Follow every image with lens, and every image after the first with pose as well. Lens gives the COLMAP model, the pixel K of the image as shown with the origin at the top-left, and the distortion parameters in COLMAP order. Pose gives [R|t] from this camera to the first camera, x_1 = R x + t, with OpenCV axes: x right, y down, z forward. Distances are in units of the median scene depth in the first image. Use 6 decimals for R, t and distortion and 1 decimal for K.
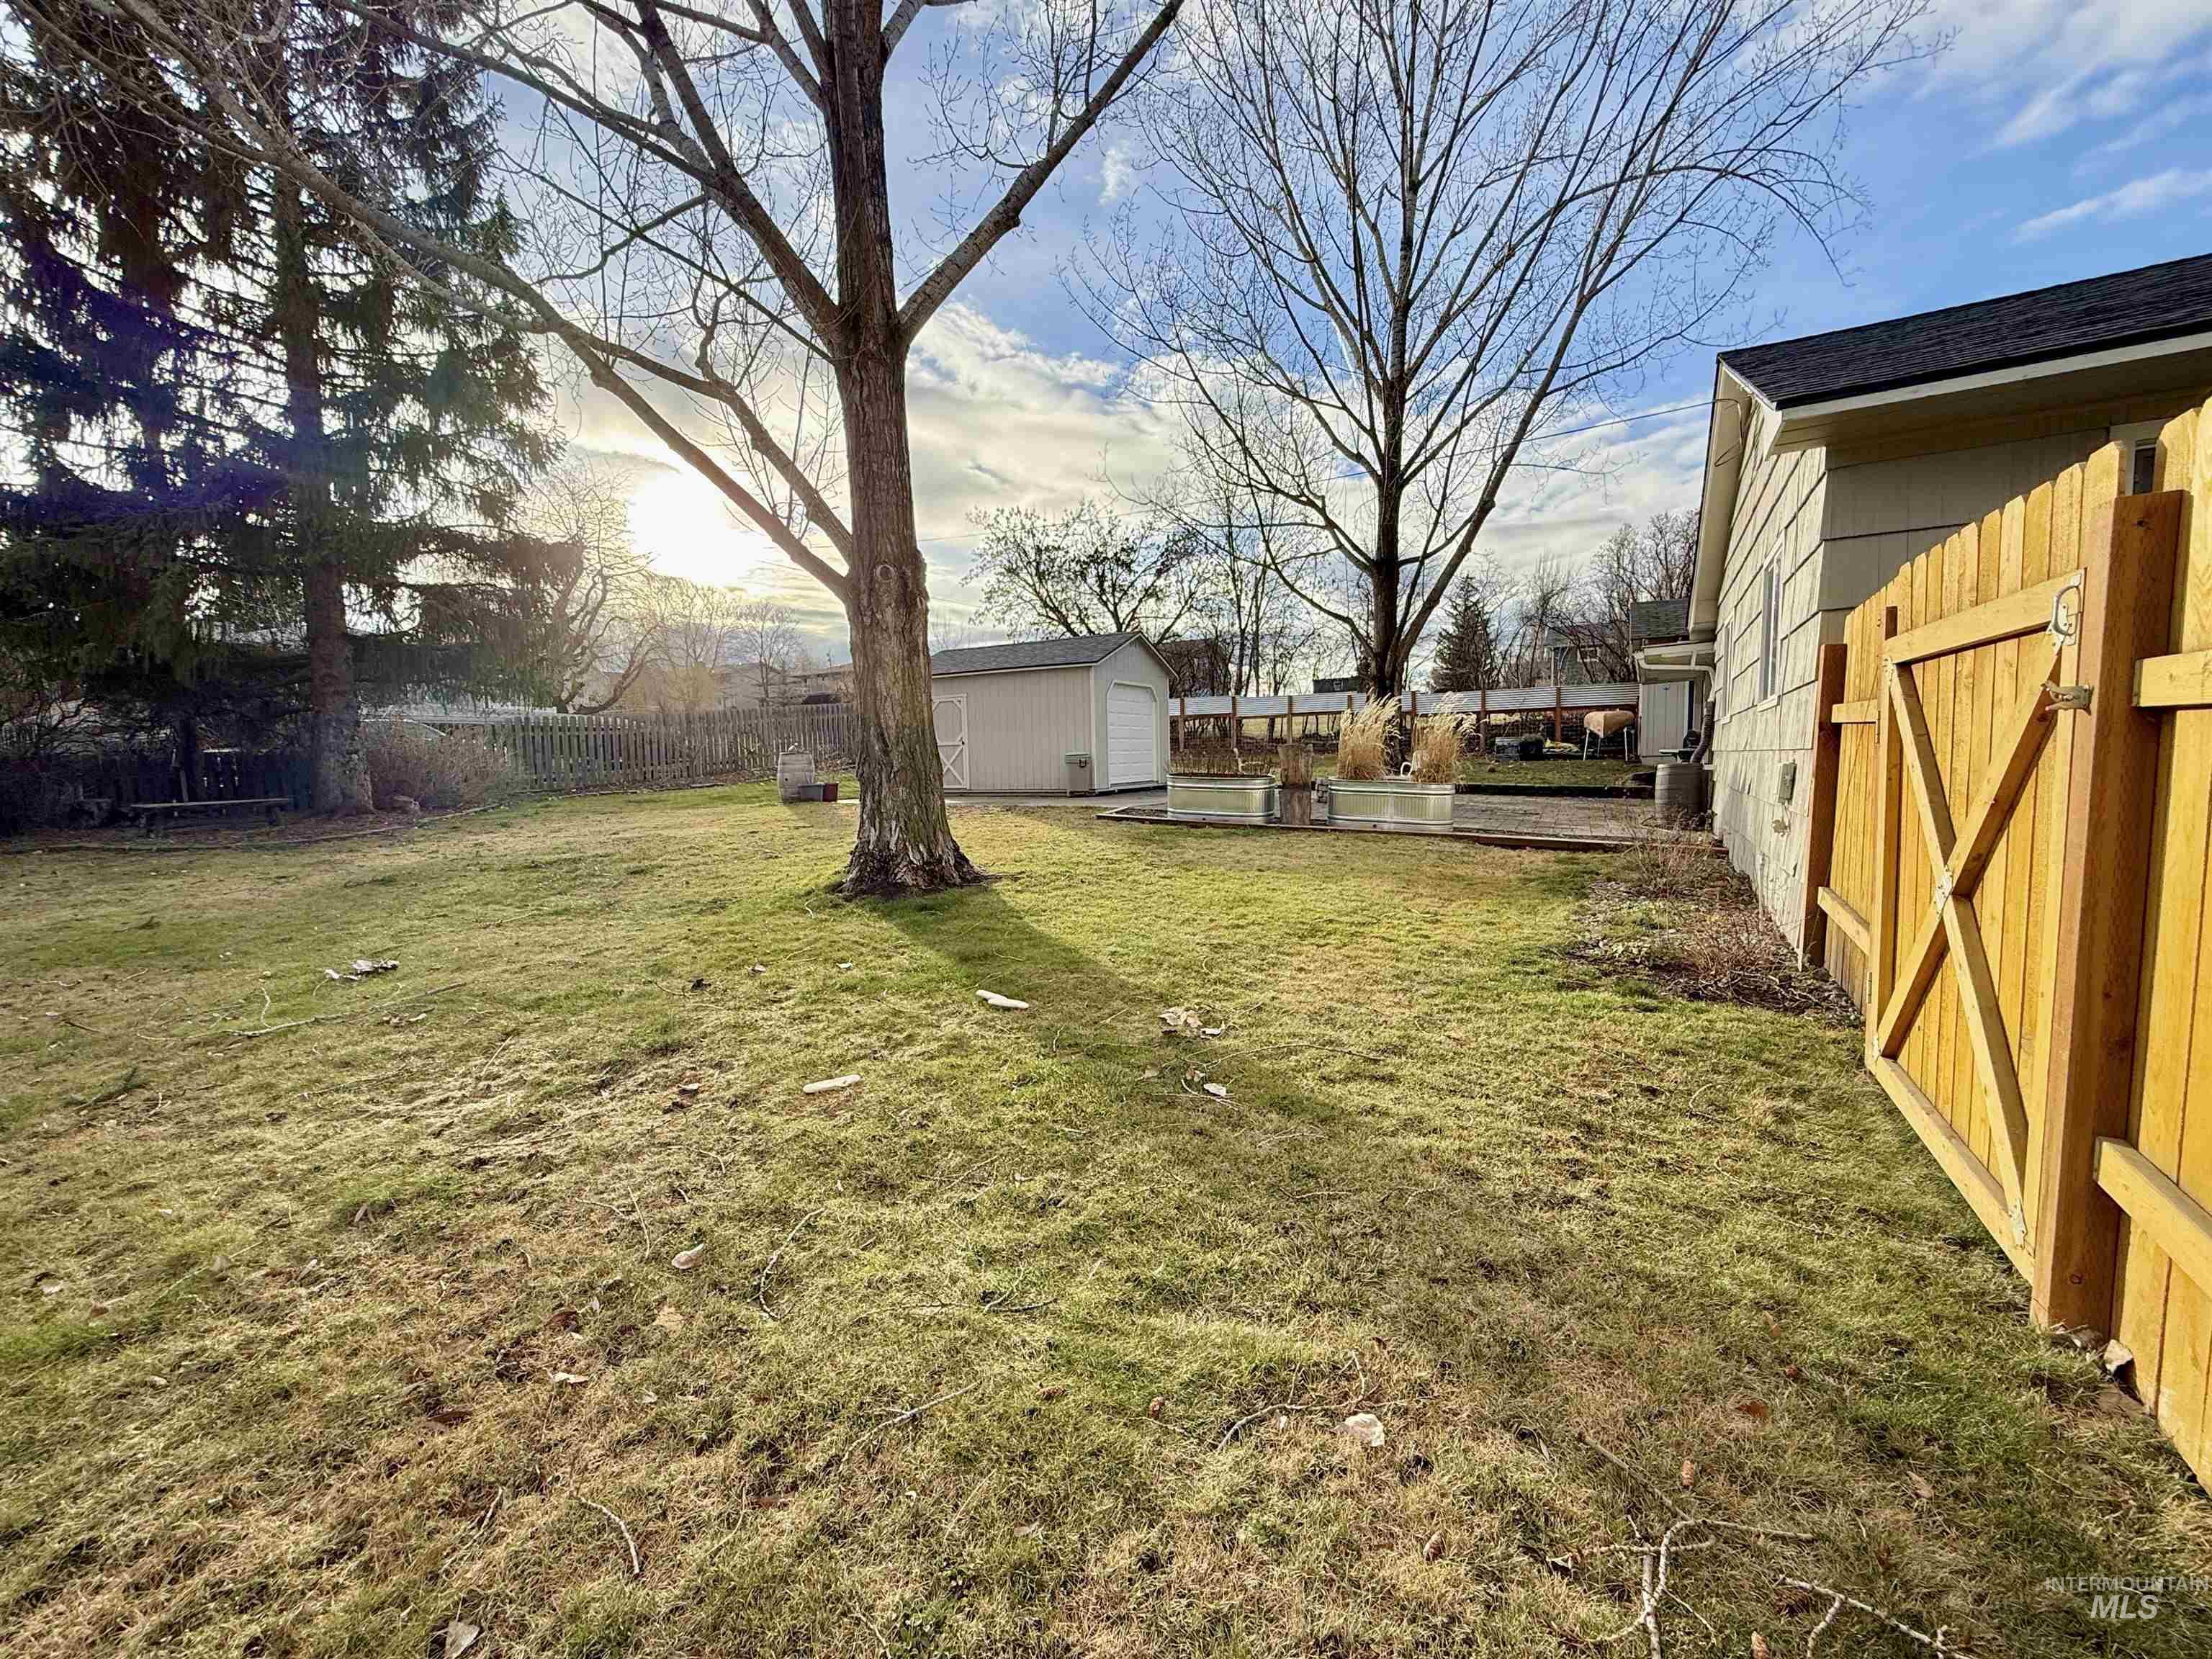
lens RADIAL K [[877.8, 0, 1100.2], [0, 877.8, 833.0], [0, 0, 1]] dist [-0.000619, -0.000423]
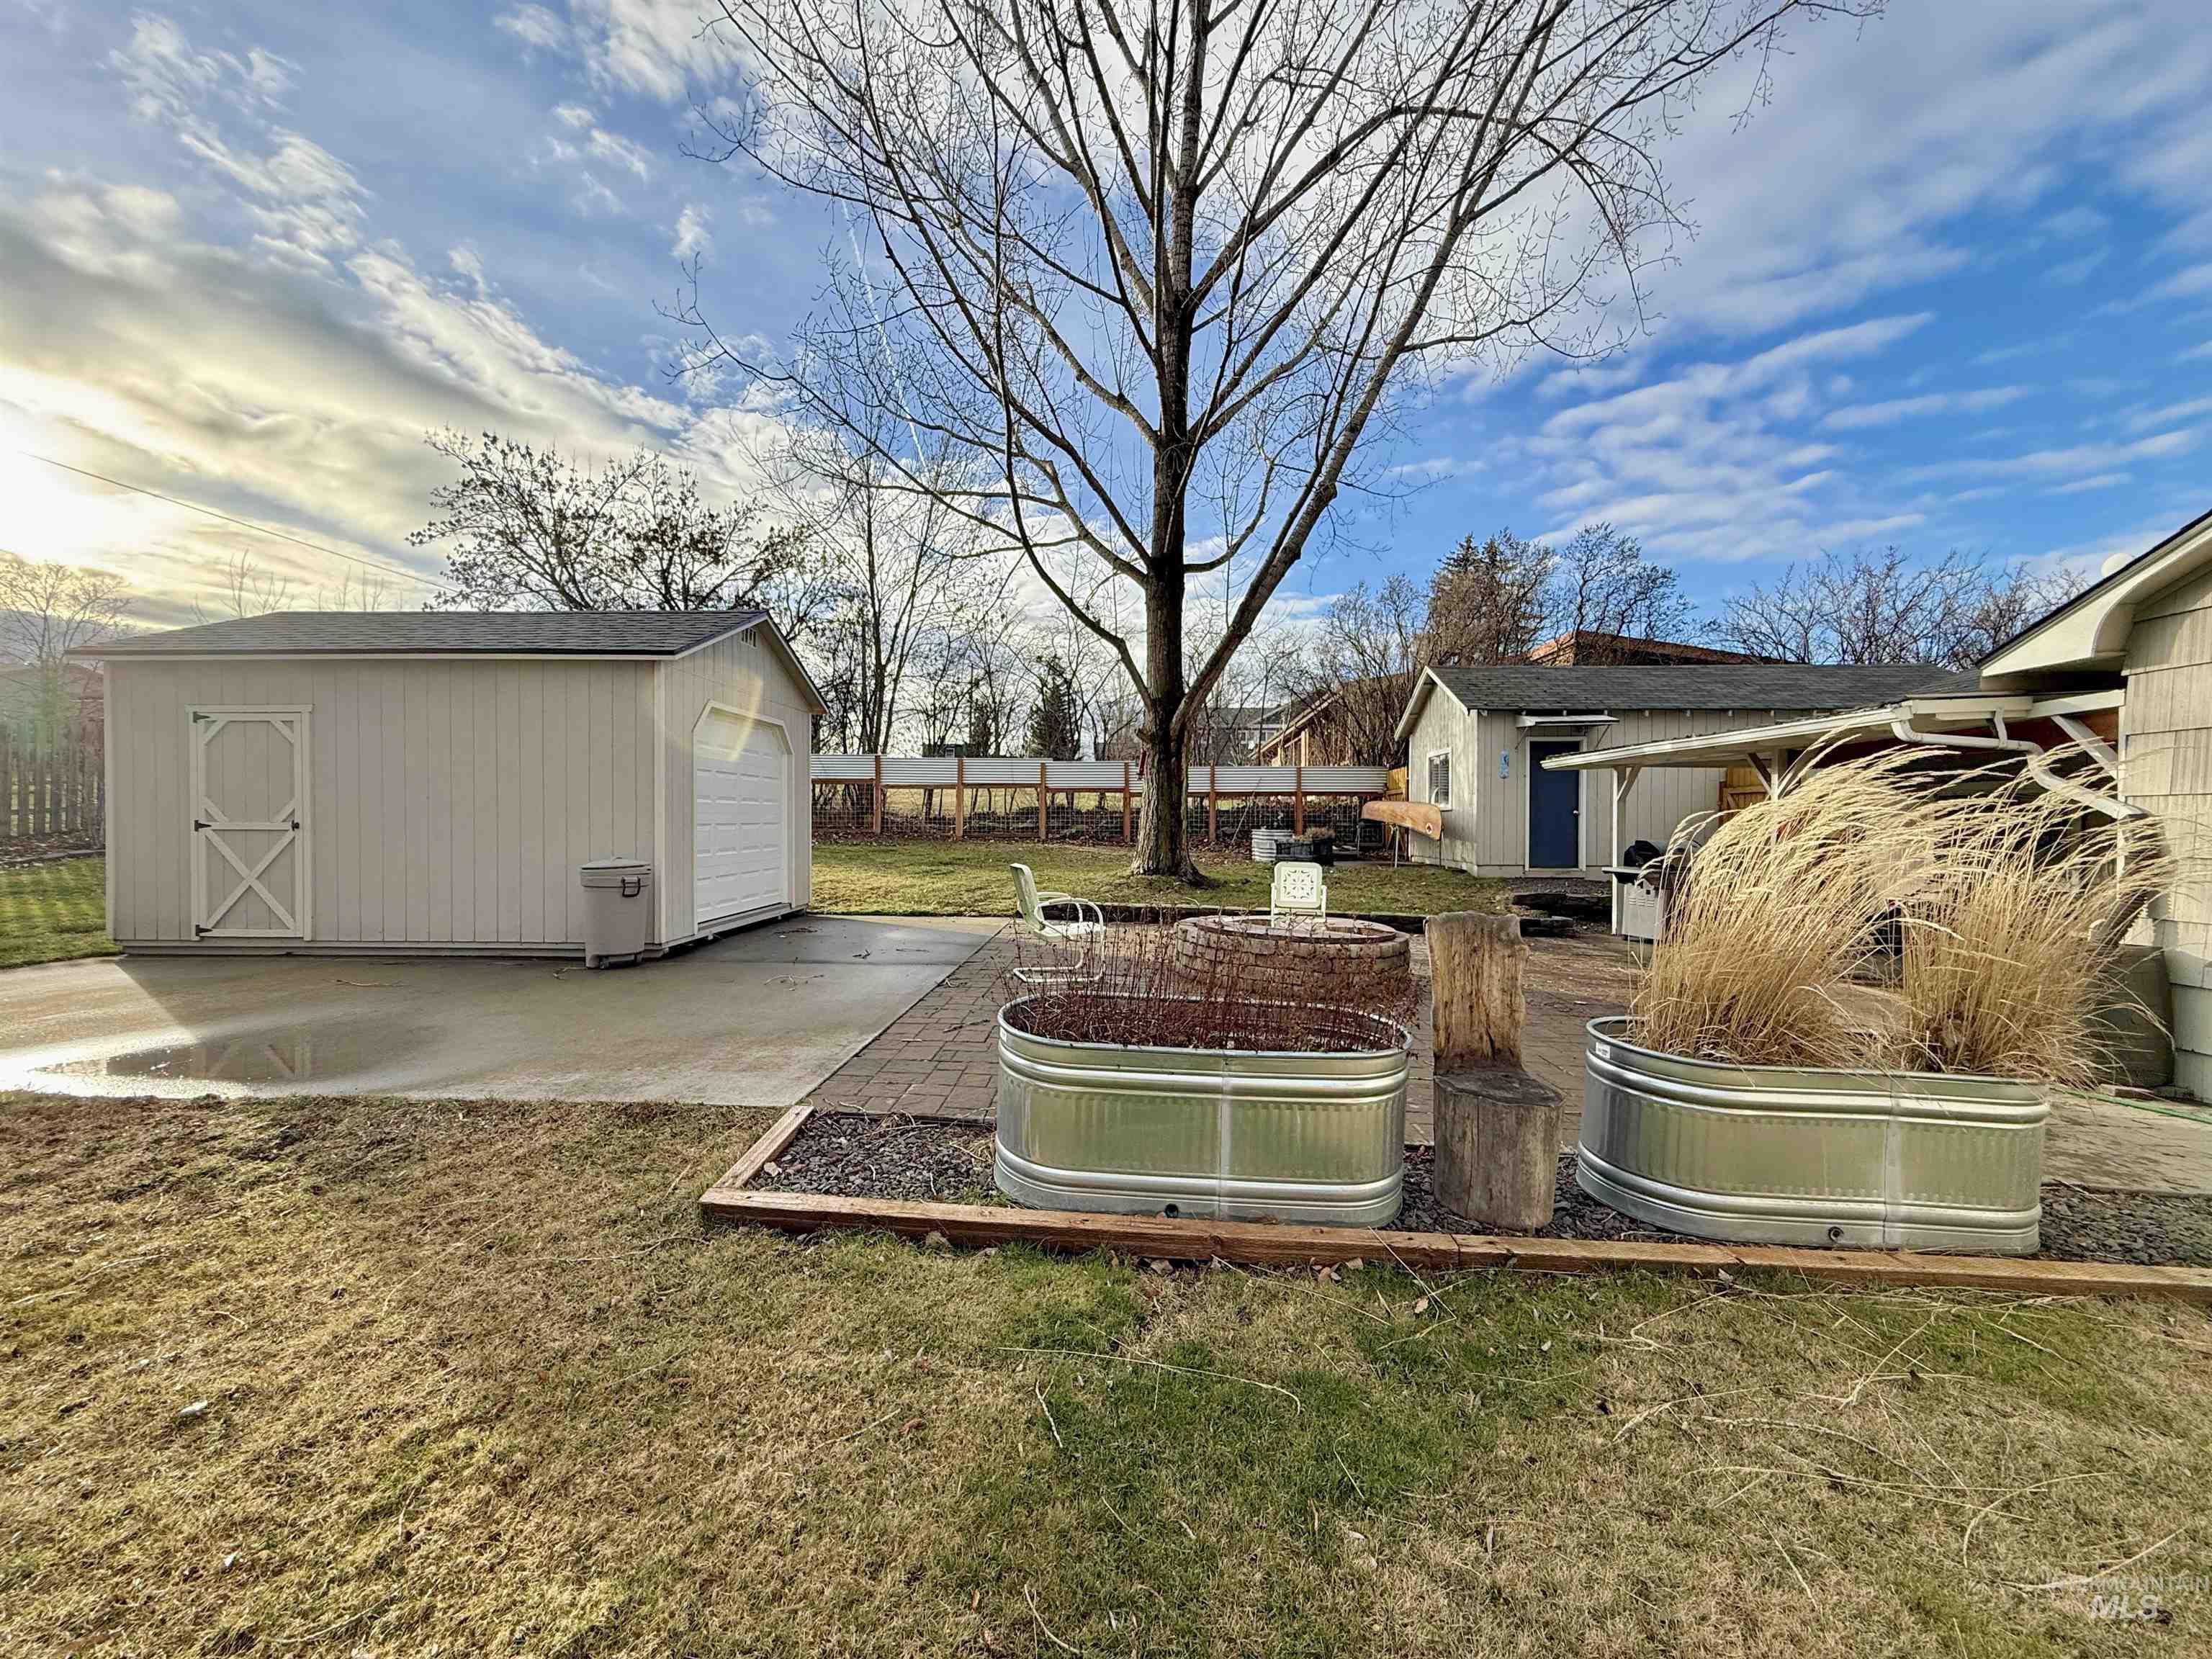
lens RADIAL K [[877.8, 0, 1106.5], [0, 877.8, 837.7], [0, 0, 1]] dist [-0.000619, -0.000423]
pose [[0.888037, 0.018478, 0.459400, -0.006169], [0.013433, 0.997723, -0.066097, -0.040719], [-0.459575, 0.064868, 0.885767, 0.294738]]
